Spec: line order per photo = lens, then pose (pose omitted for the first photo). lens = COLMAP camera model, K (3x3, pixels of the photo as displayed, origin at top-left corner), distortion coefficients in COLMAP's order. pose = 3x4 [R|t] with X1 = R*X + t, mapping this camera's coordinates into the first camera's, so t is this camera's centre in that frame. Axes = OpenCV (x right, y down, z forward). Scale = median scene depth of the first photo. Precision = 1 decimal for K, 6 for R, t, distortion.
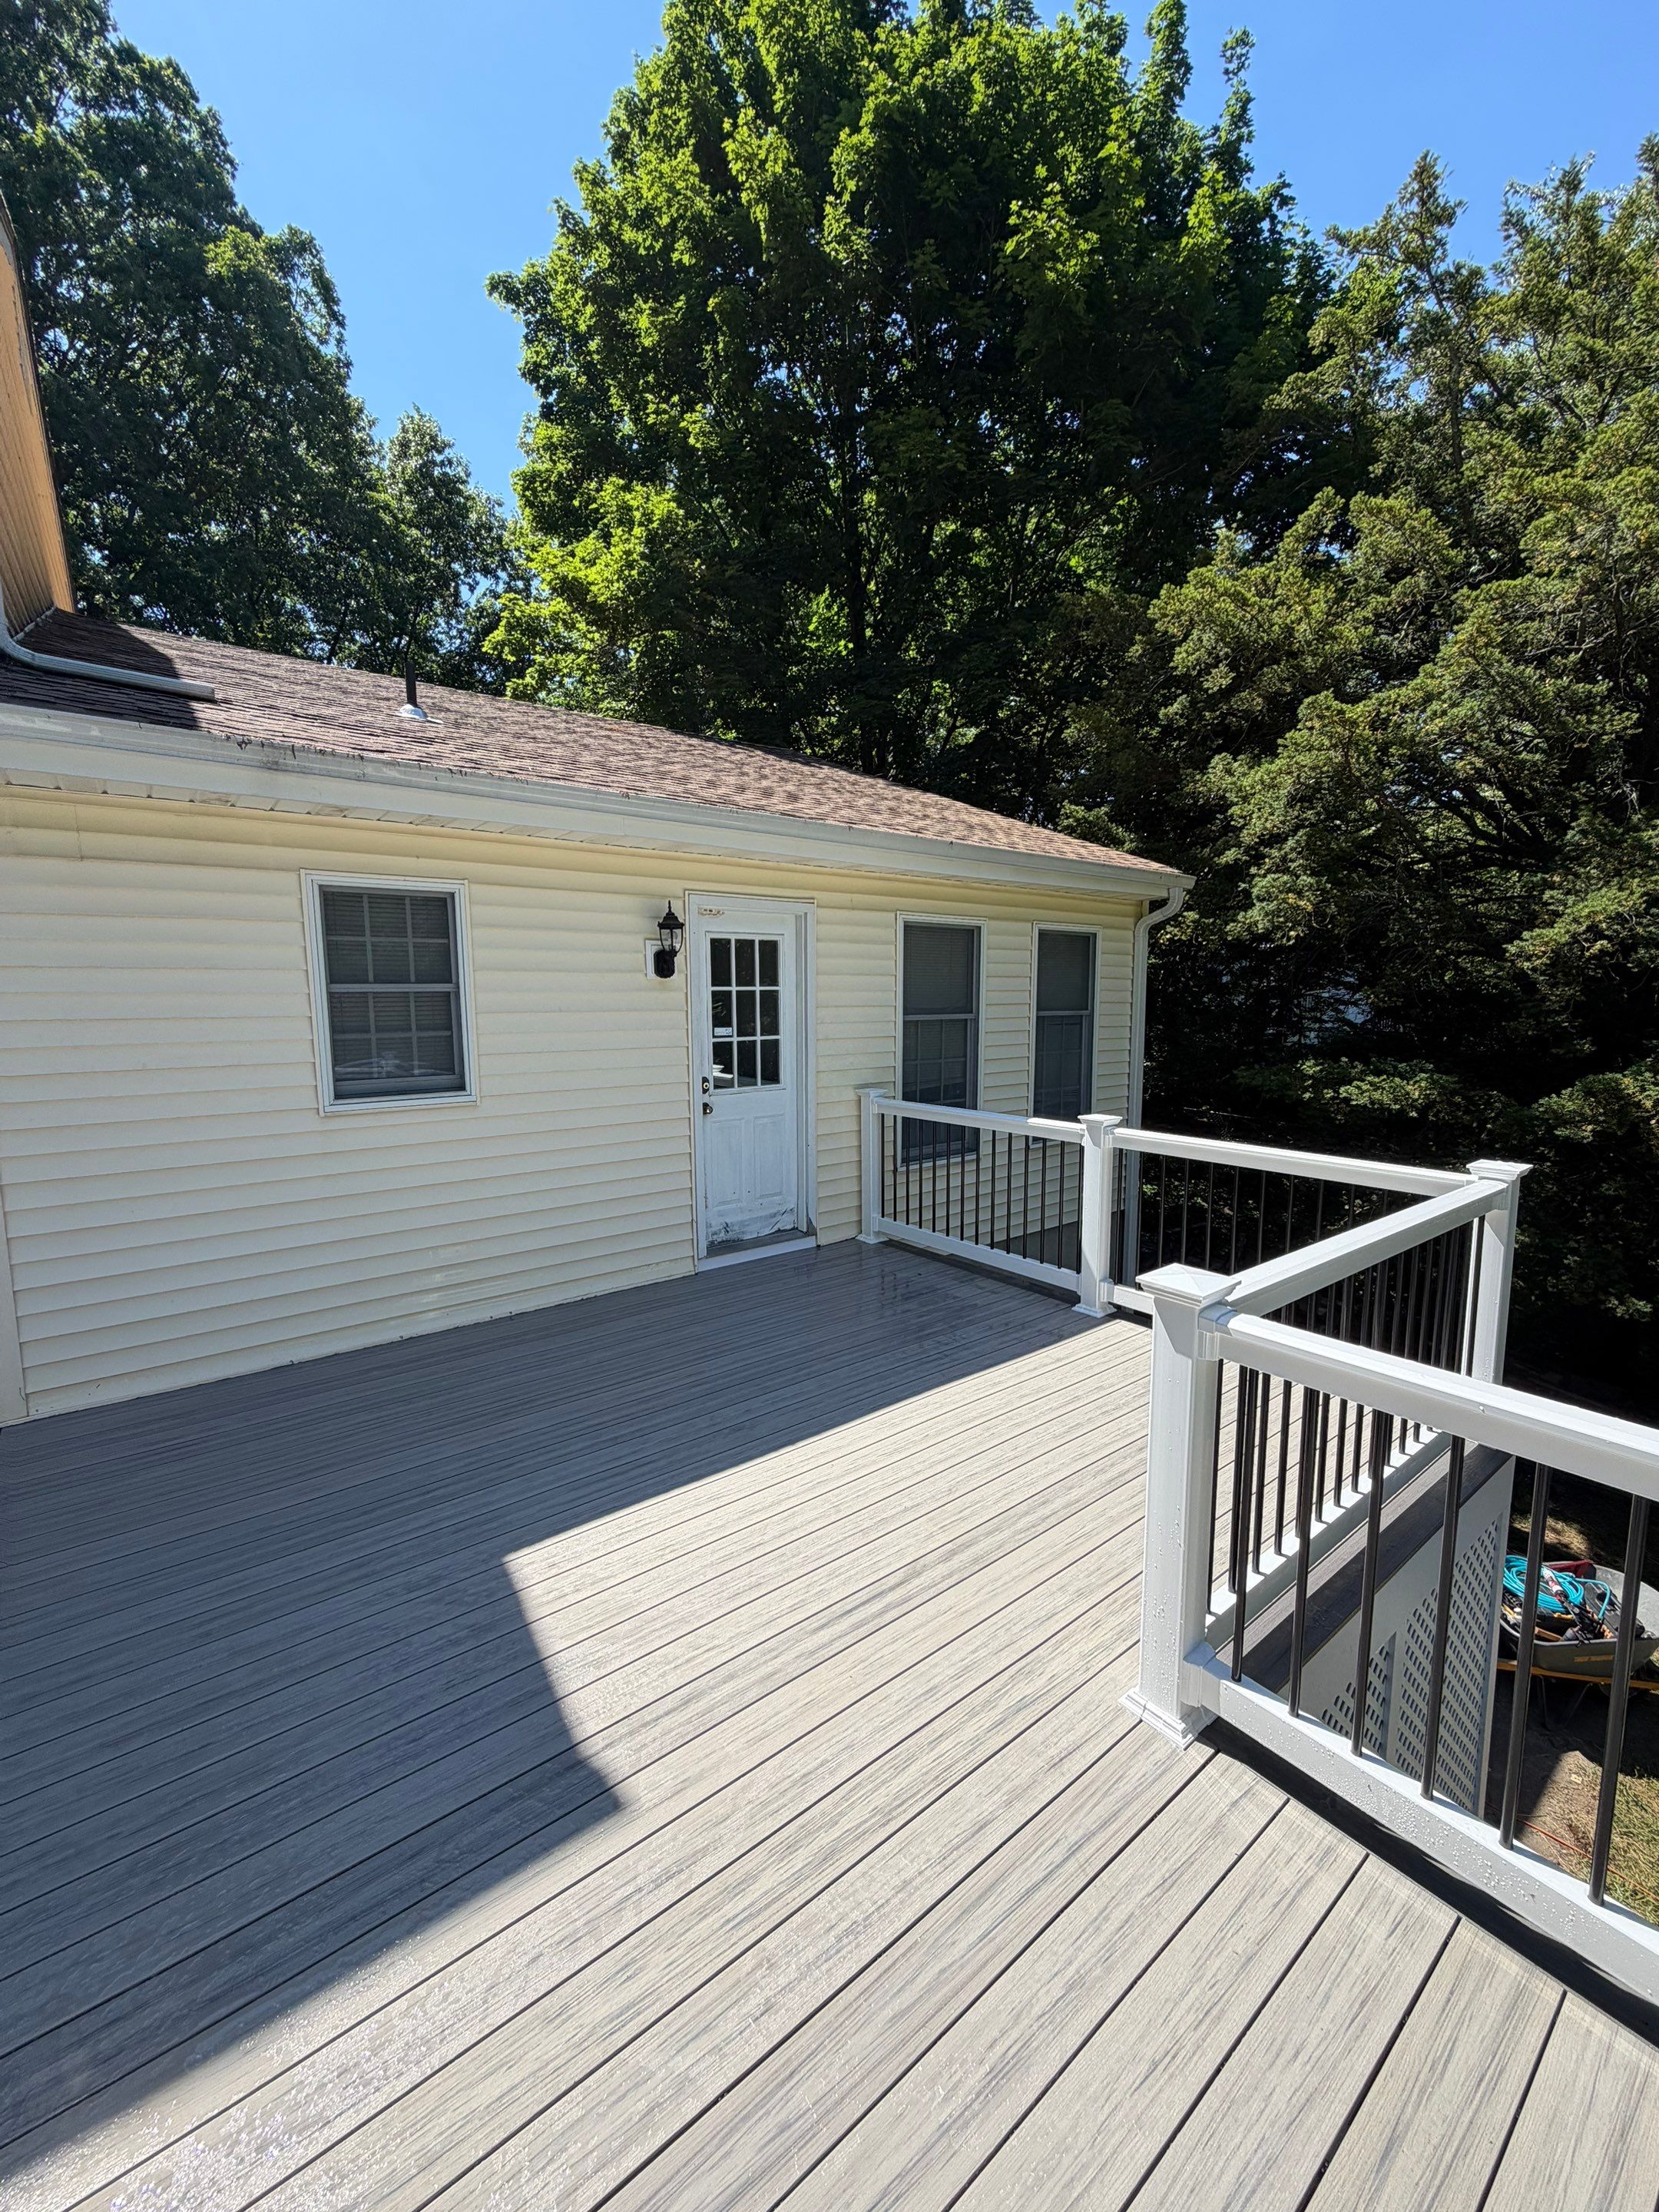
lens RADIAL K [[879.9, 0, 829.5], [0, 879.9, 1106.0], [0, 0, 1]] dist [-0.000326, -0.000075]
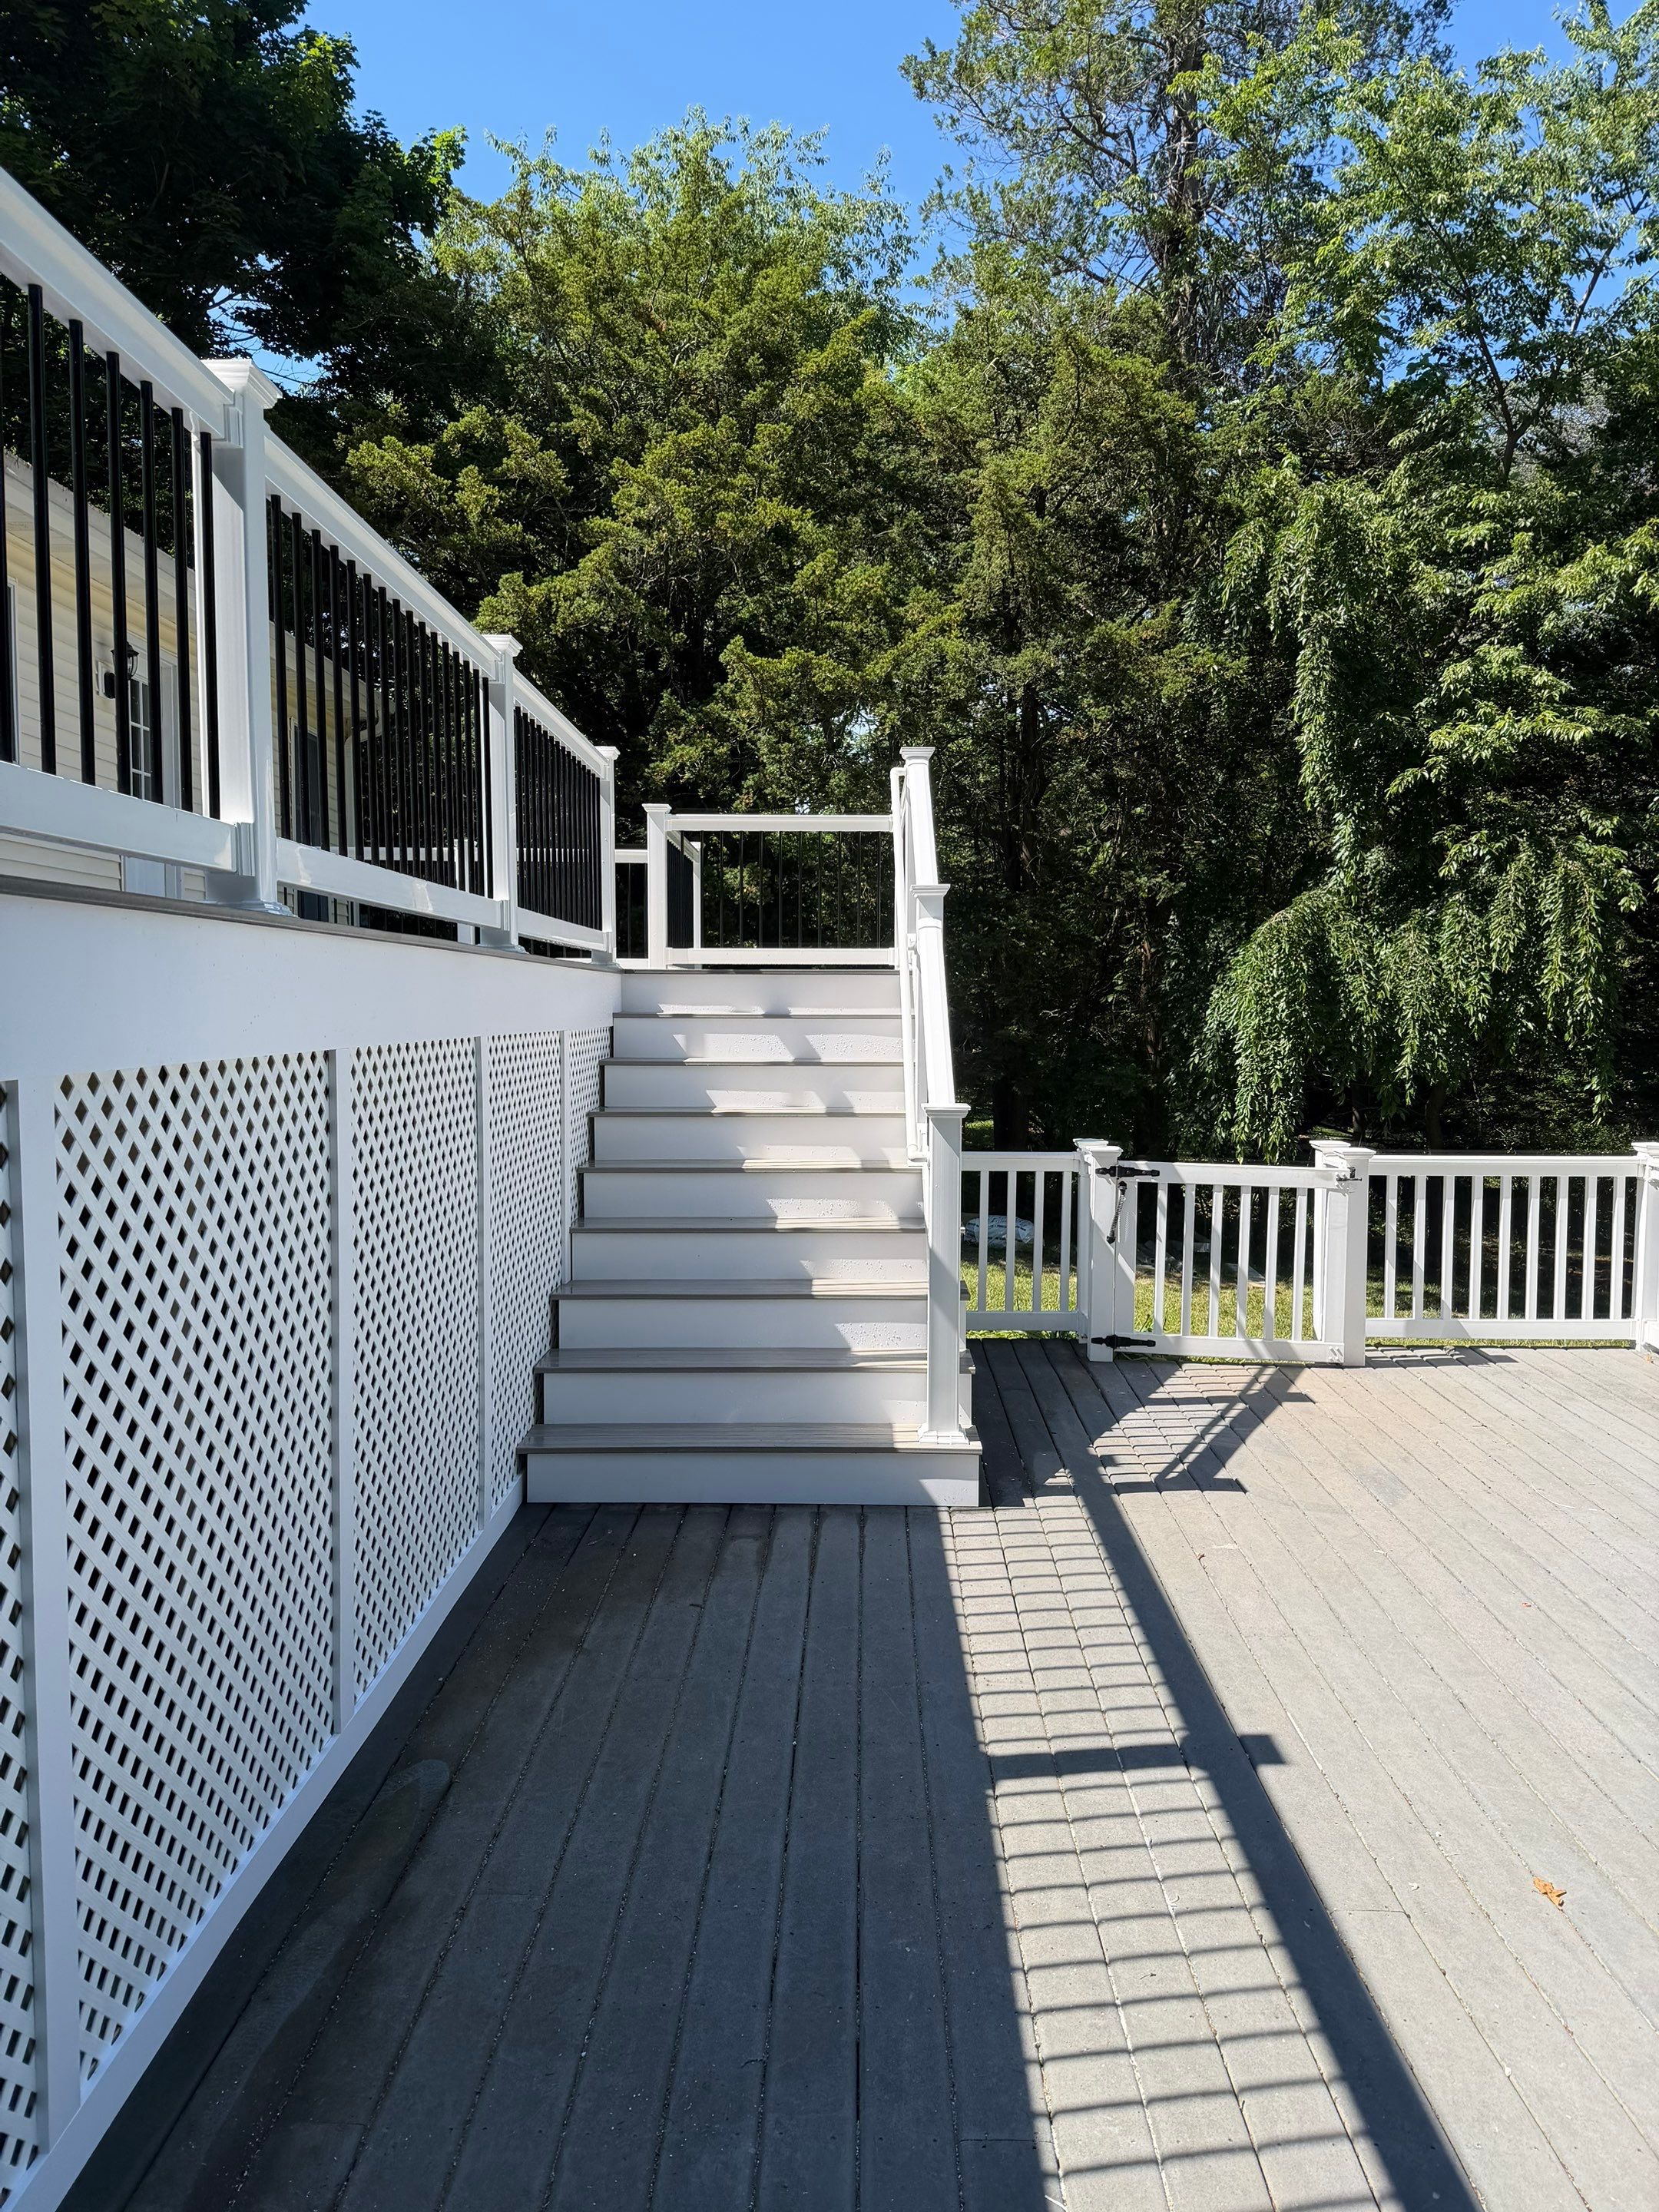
lens RADIAL K [[1543.1, 0, 863.1], [0, 1543.1, 1103.8], [0, 0, 1]] dist [0.089993, -0.116252]
pose [[0.615864, -0.039905, 0.786841, -1.034576], [0.084358, 0.996315, -0.015498, 0.427804], [-0.783323, 0.075921, 0.616961, -0.834603]]
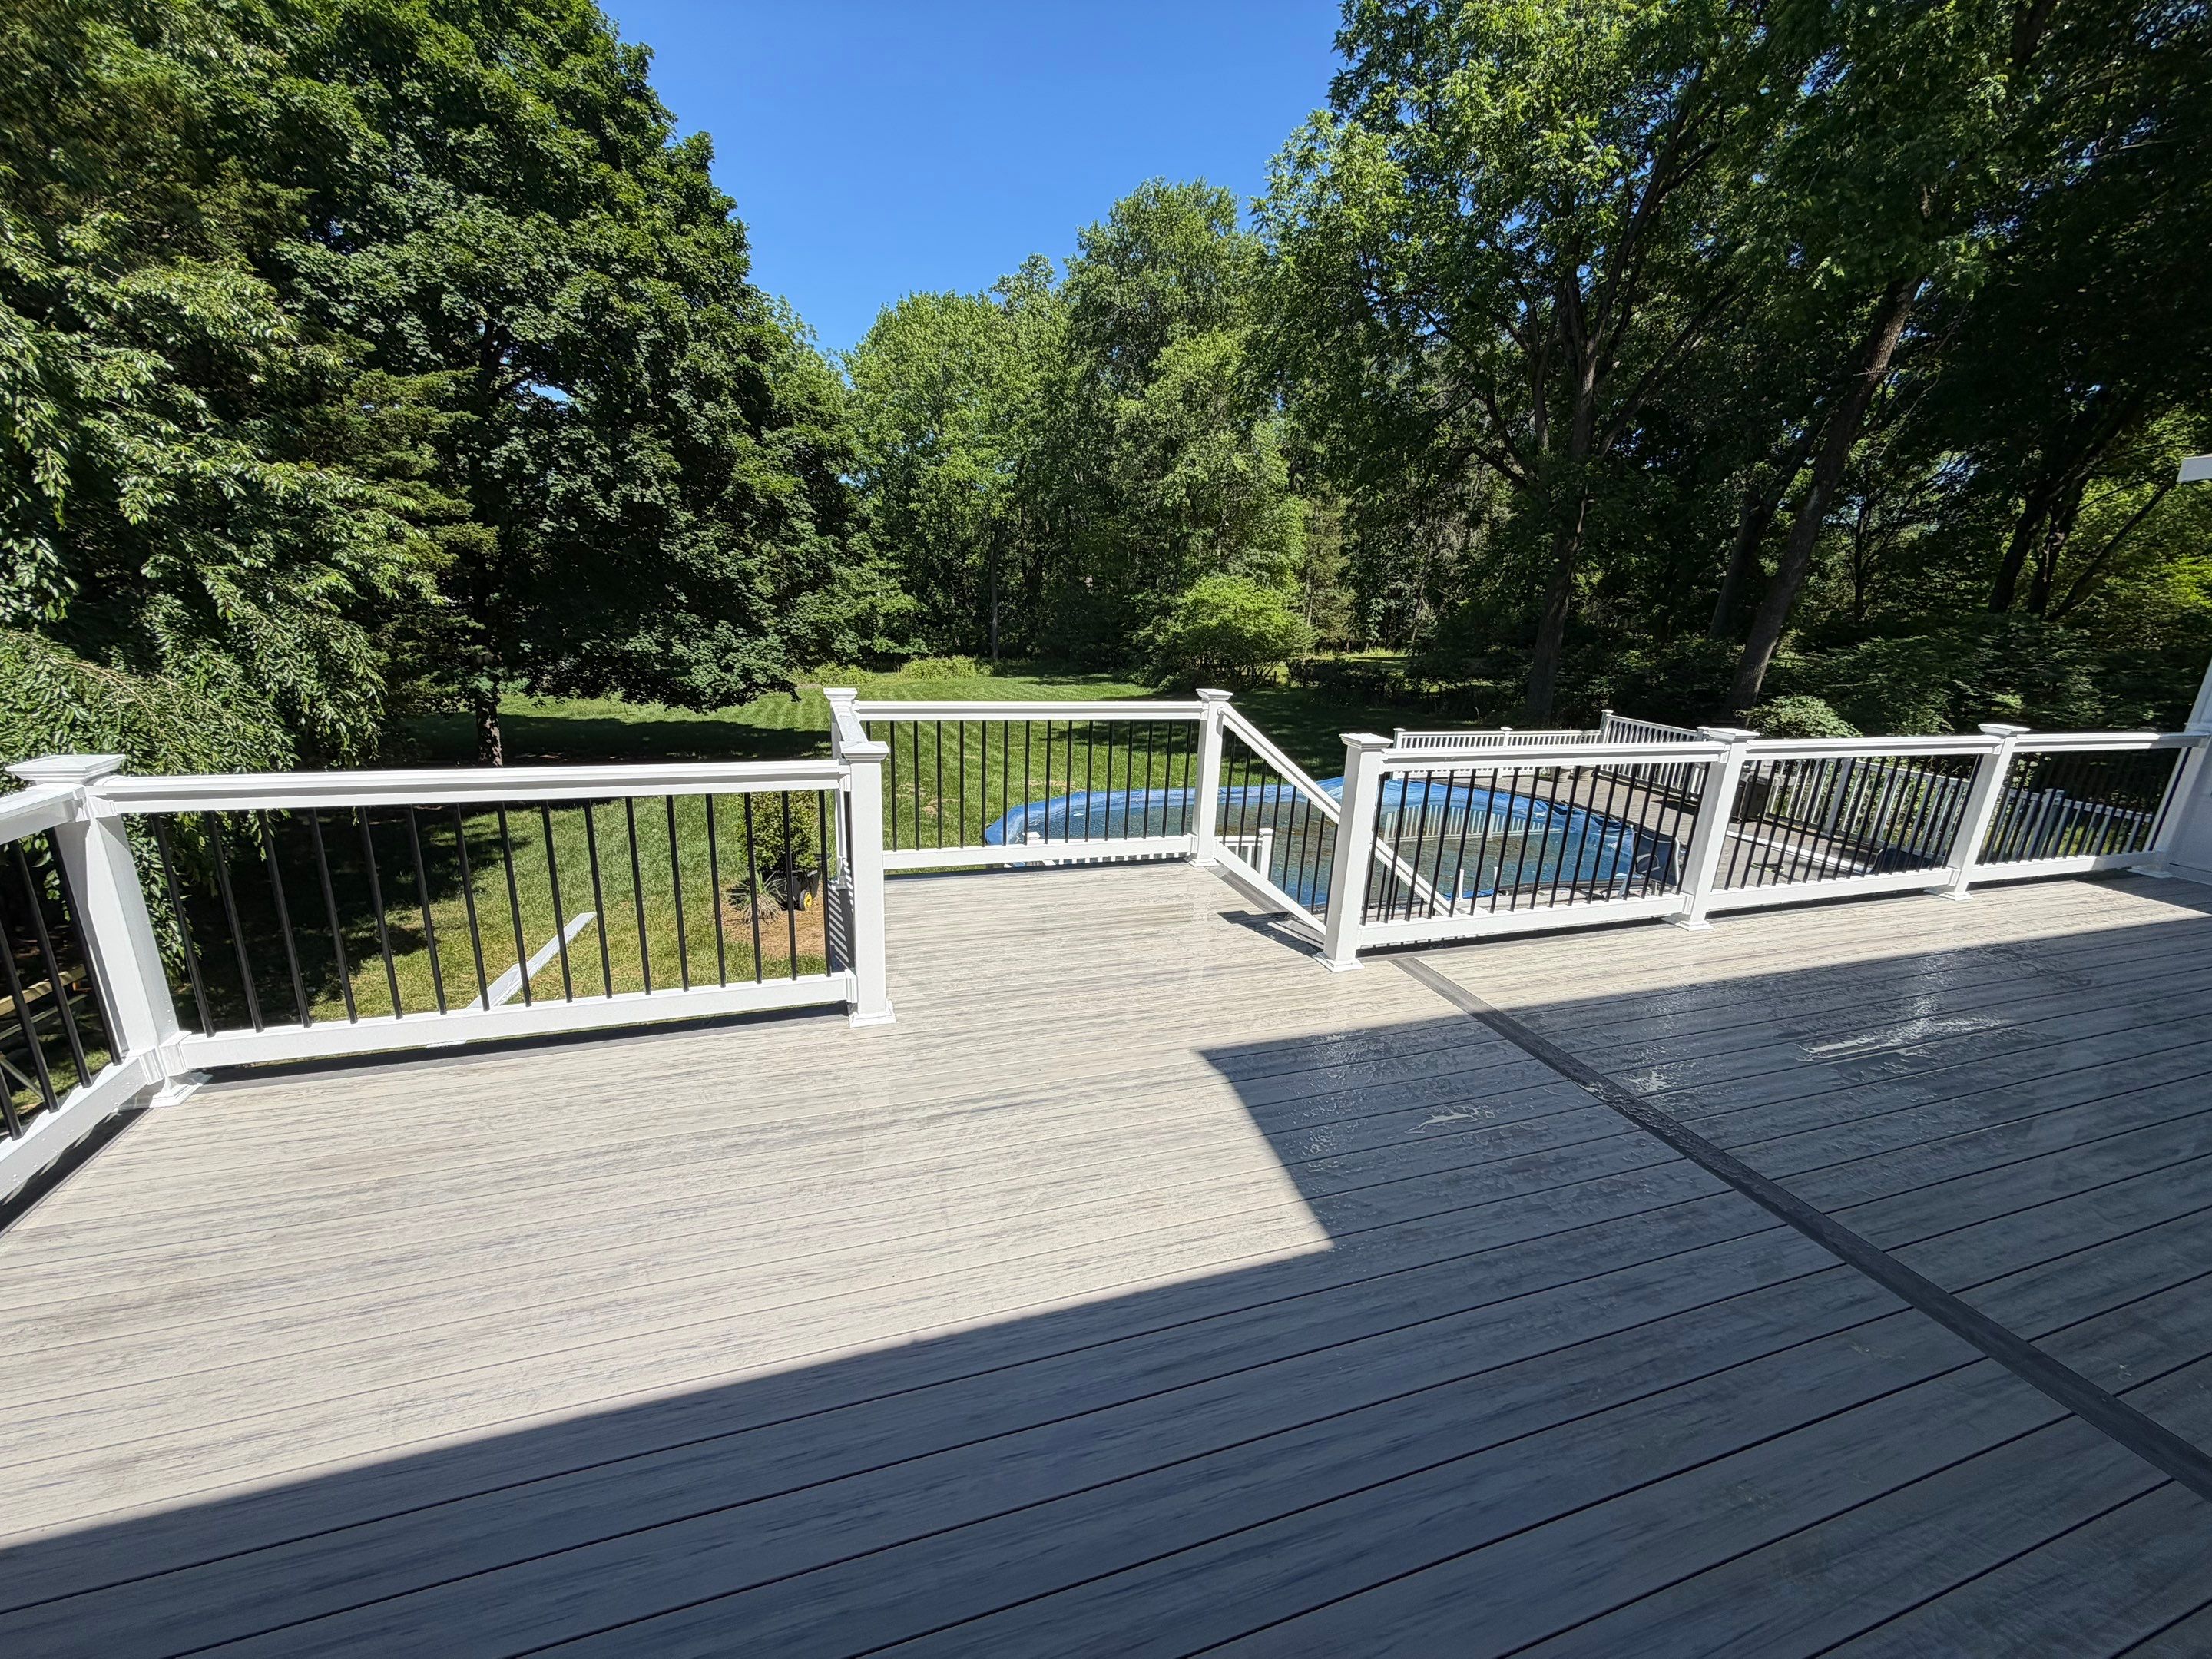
lens RADIAL K [[879.9, 0, 1106.0], [0, 879.9, 829.5], [0, 0, 1]] dist [-0.000326, -0.000075]
pose [[-0.940804, -0.125296, 0.314943, -0.174320], [0.002351, 0.926733, 0.375713, -0.089219], [-0.338943, 0.354212, -0.871580, 0.773907]]
